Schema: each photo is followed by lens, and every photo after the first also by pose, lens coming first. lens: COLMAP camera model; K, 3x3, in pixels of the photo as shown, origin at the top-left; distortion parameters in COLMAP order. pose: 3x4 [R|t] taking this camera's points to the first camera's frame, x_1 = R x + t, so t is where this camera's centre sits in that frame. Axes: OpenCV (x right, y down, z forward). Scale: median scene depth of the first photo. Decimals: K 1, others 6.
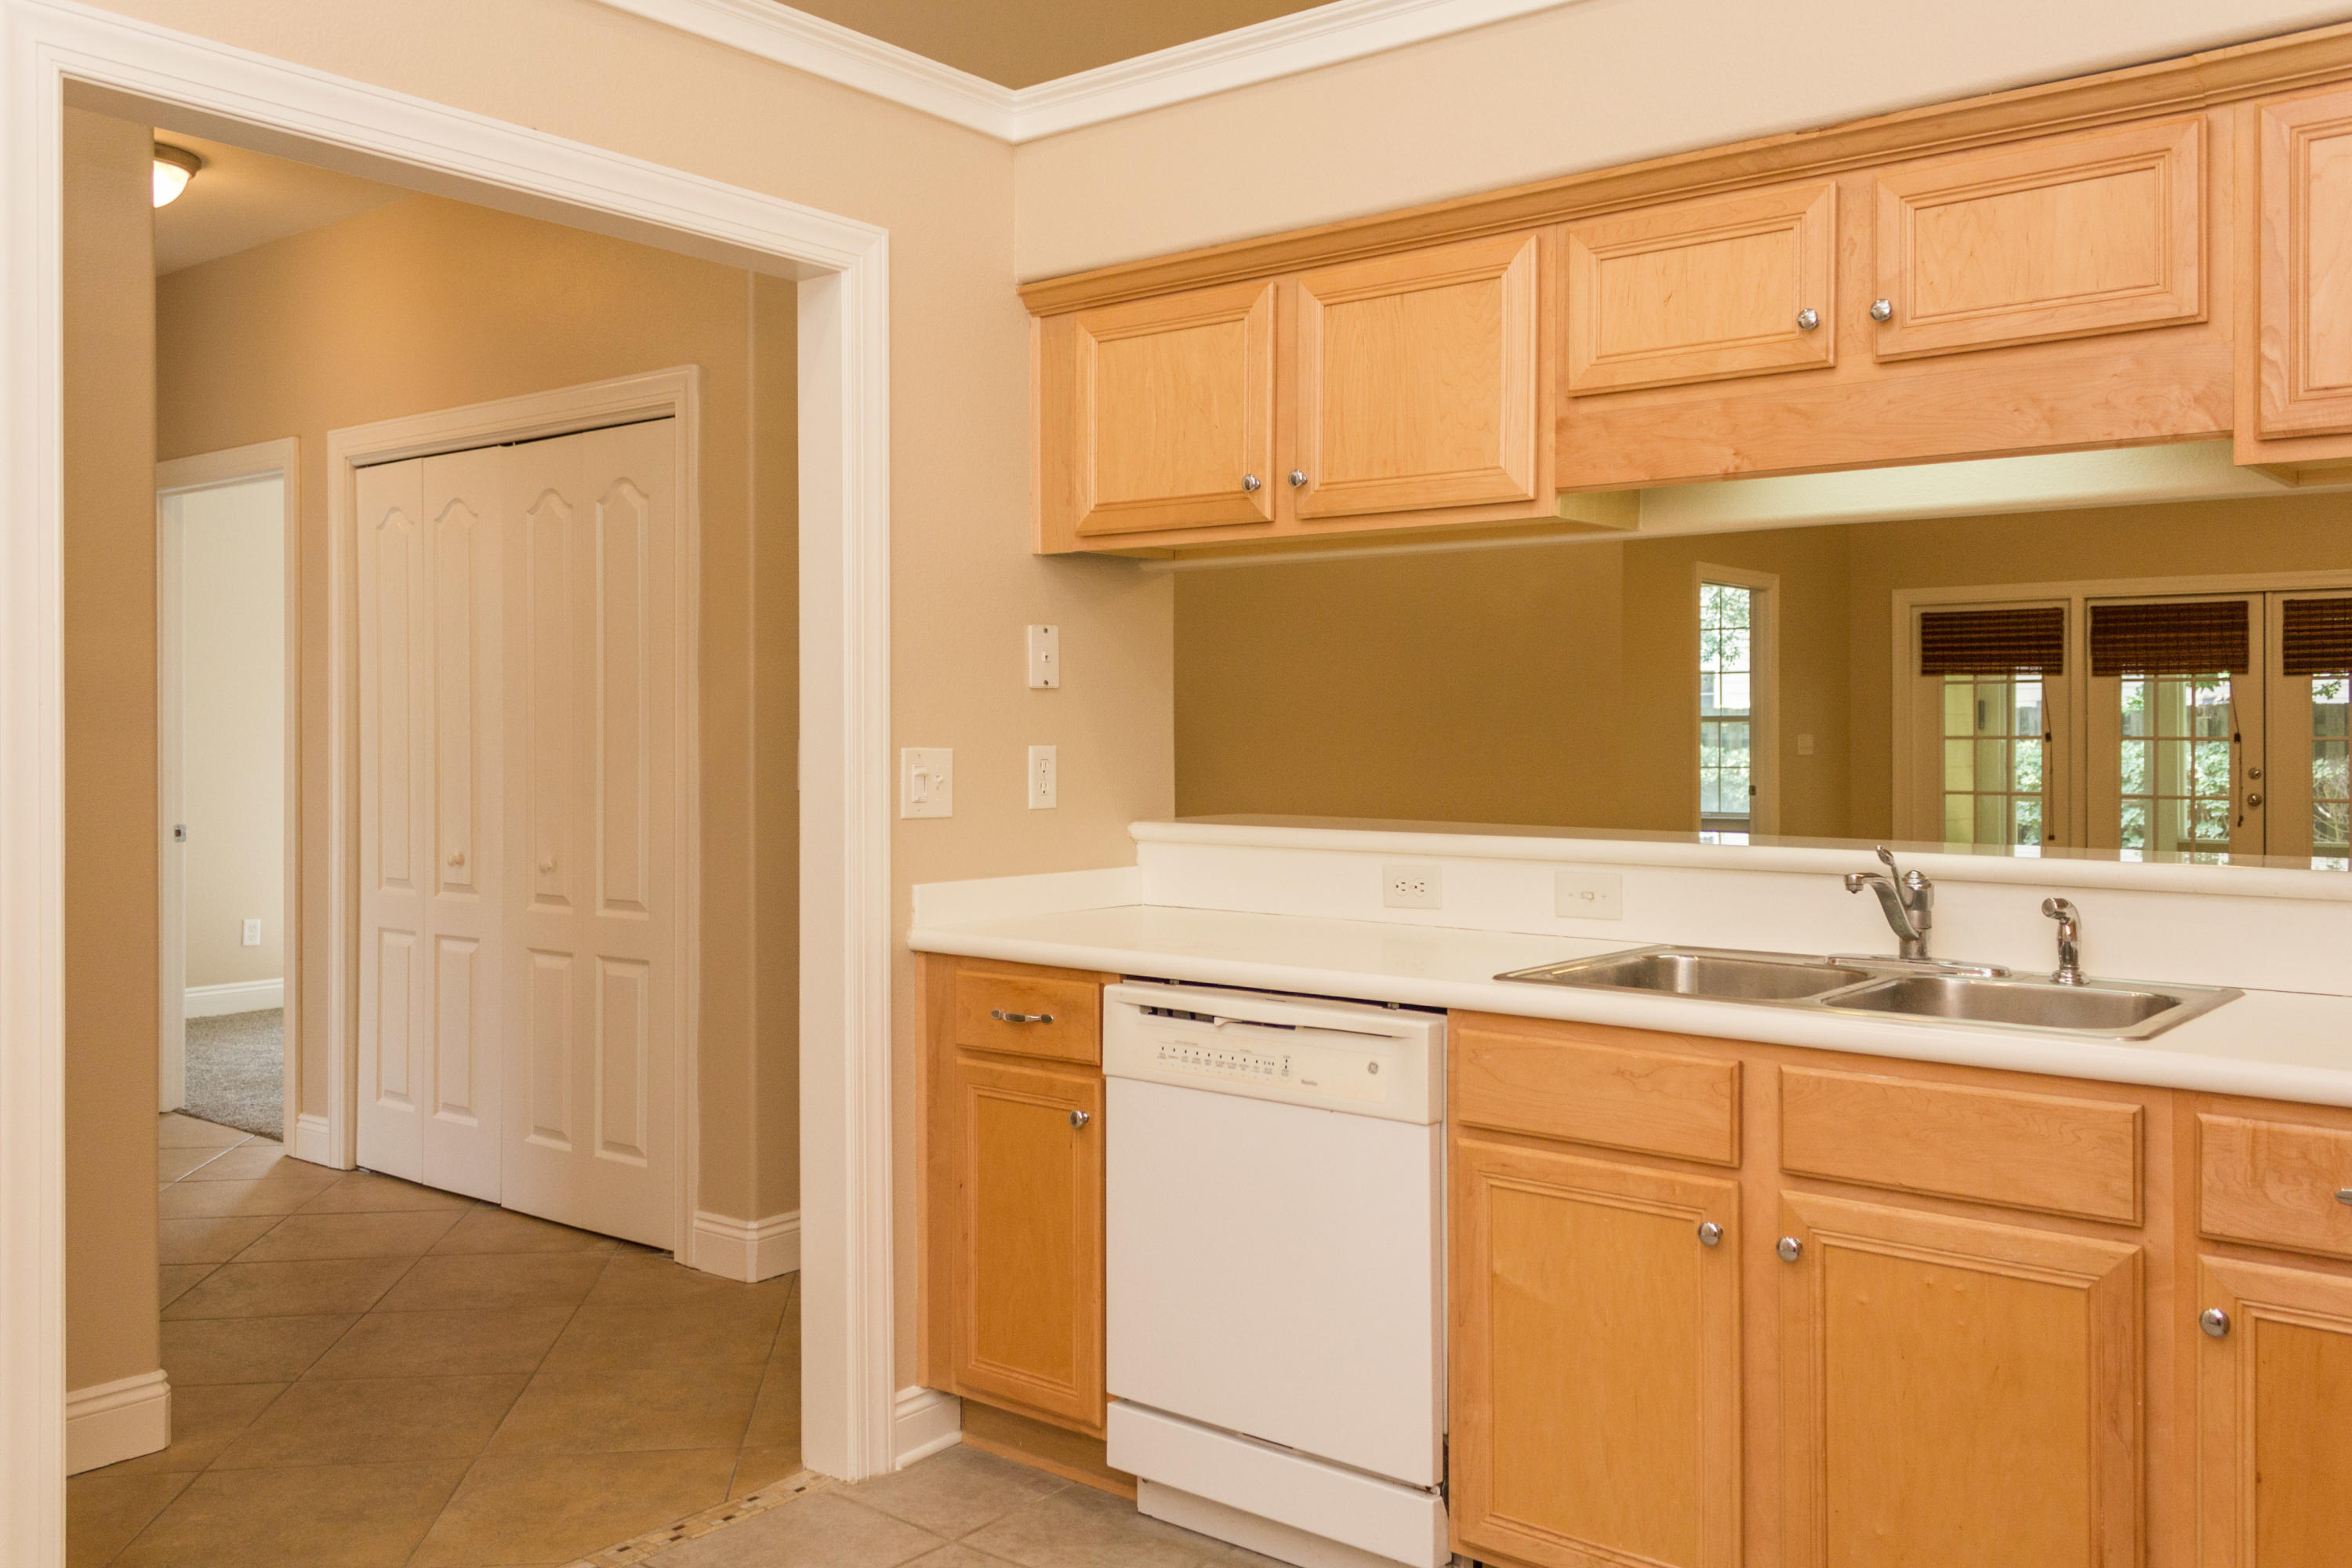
lens RADIAL K [[1937.3, 0, 1134.6], [0, 1937.3, 788.6], [0, 0, 1]] dist [0.039139, -0.045350]
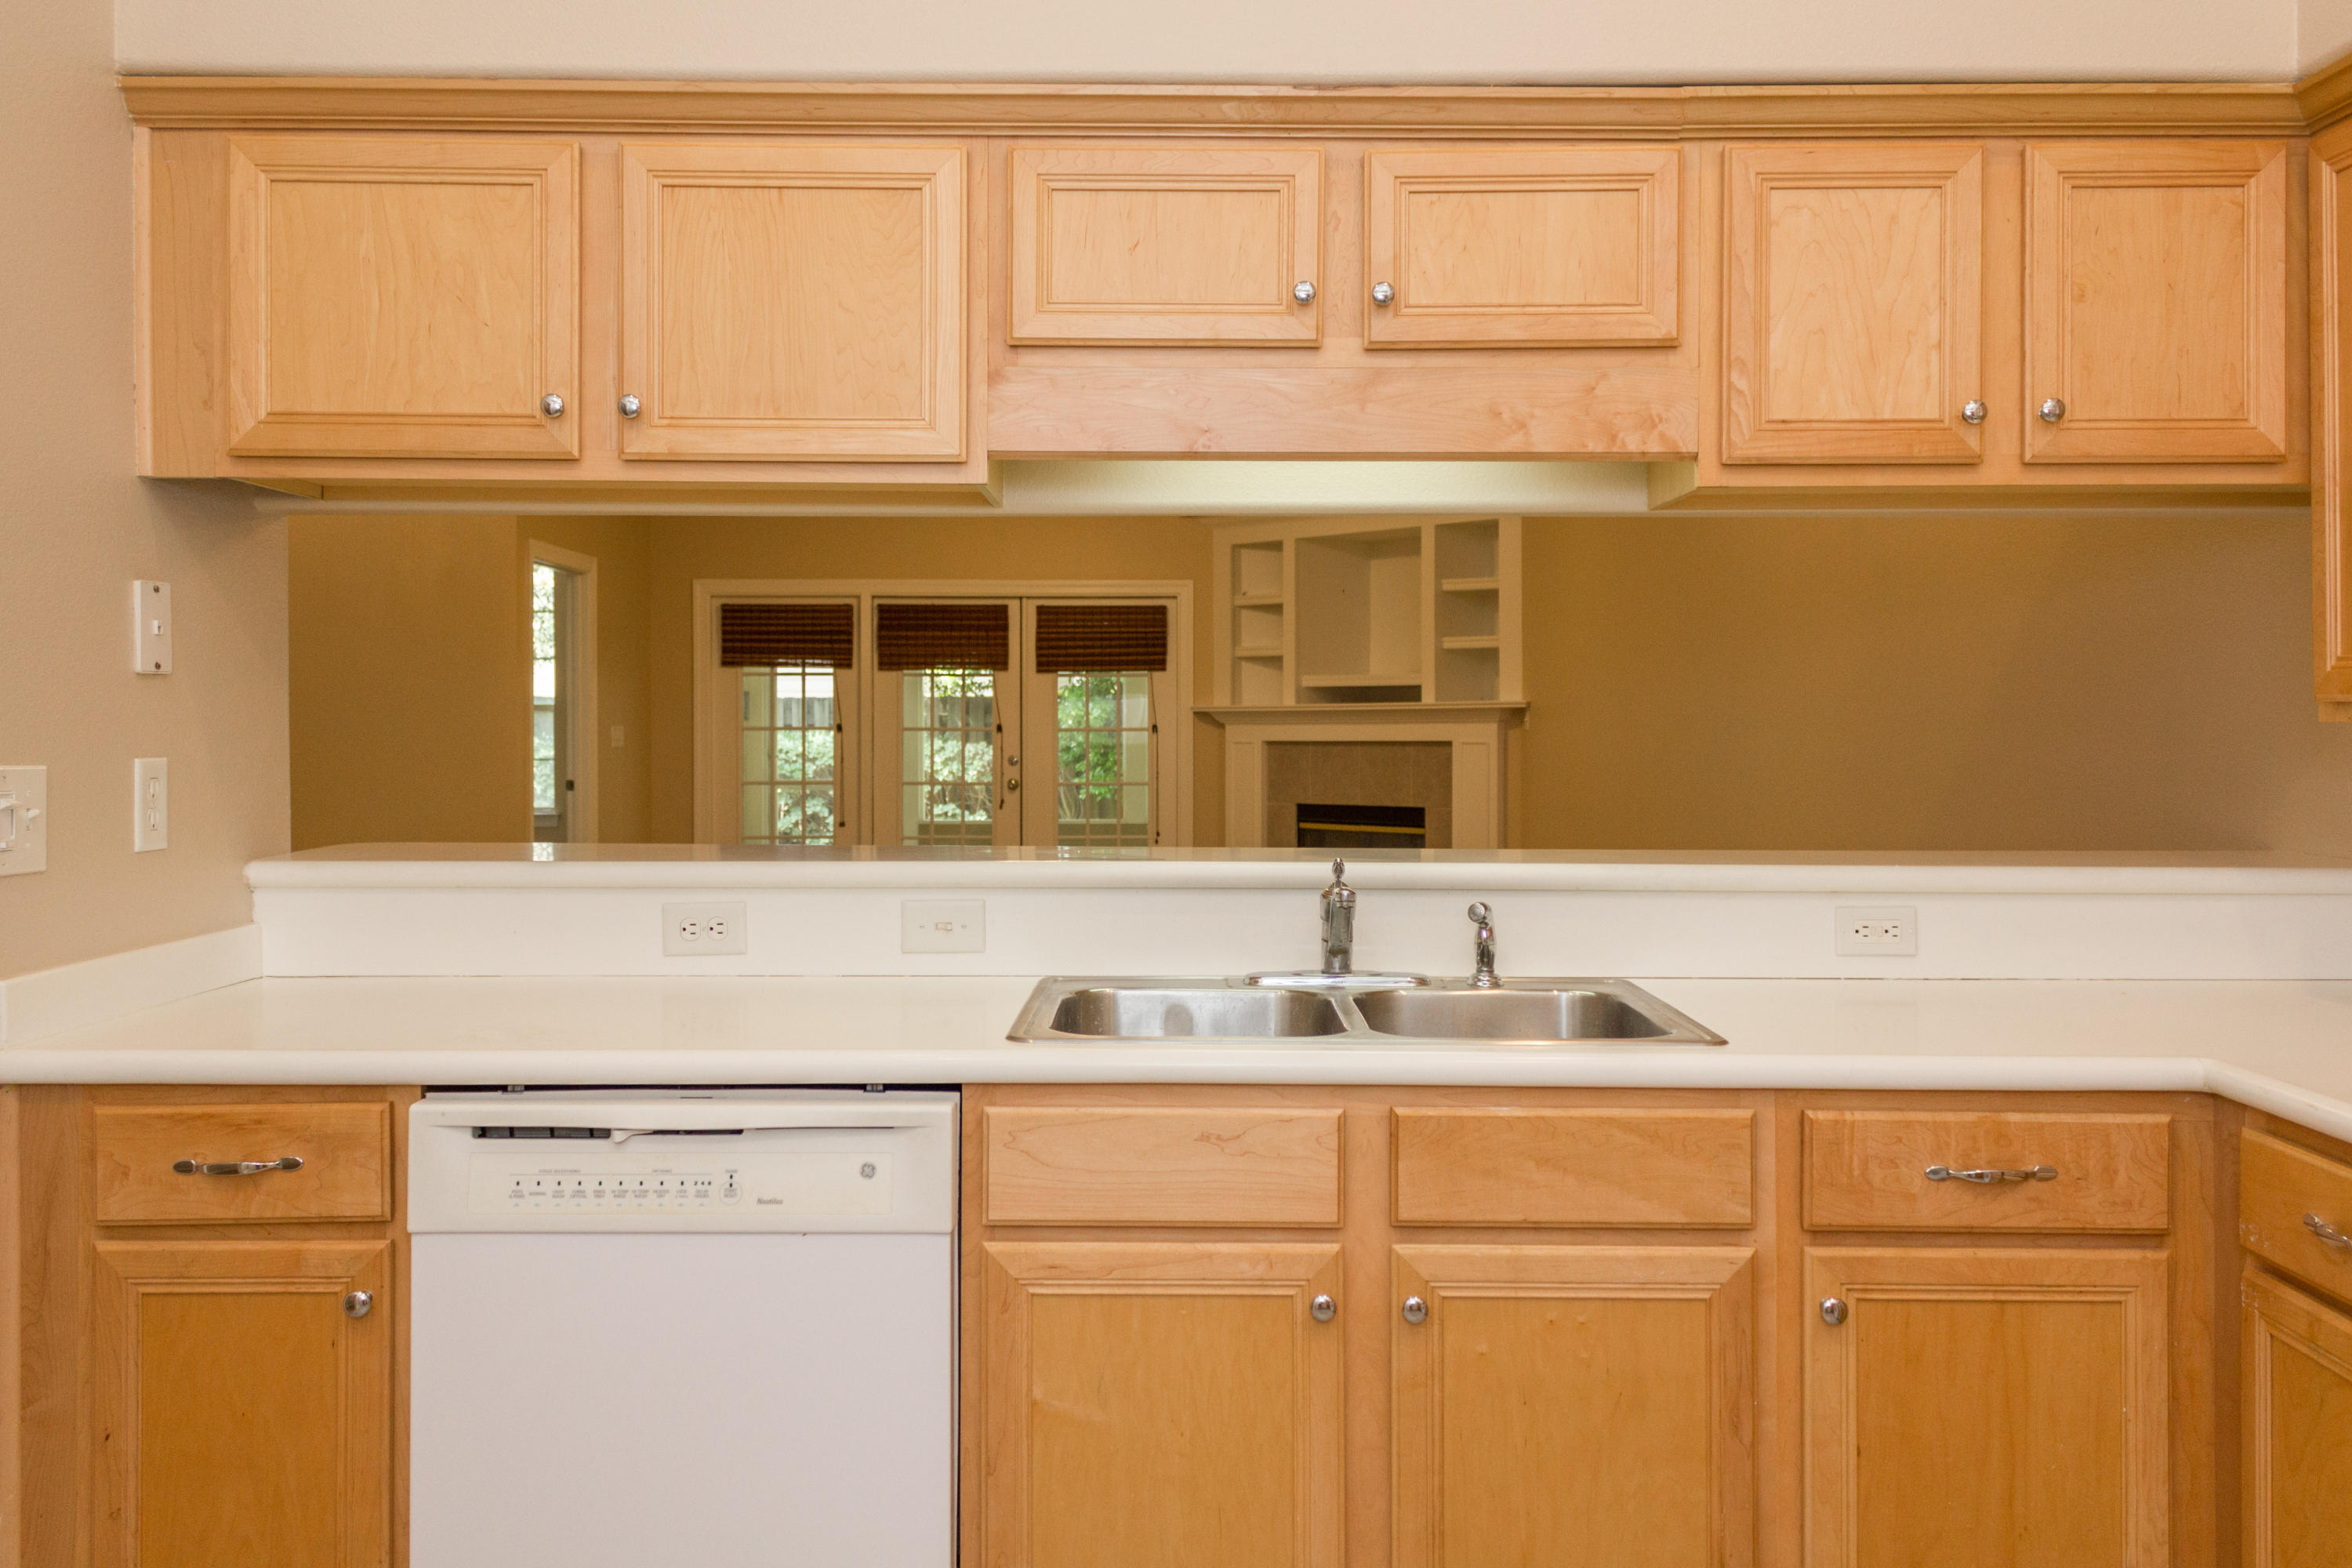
lens RADIAL K [[1979.1, 0, 1176.2], [0, 1979.1, 760.6], [0, 0, 1]] dist [0.059052, -0.051741]
pose [[0.769683, -0.013577, 0.638282, -0.268213], [0.018792, 0.999822, -0.001392, -0.016555], [-0.638149, 0.013066, 0.769802, 0.278482]]
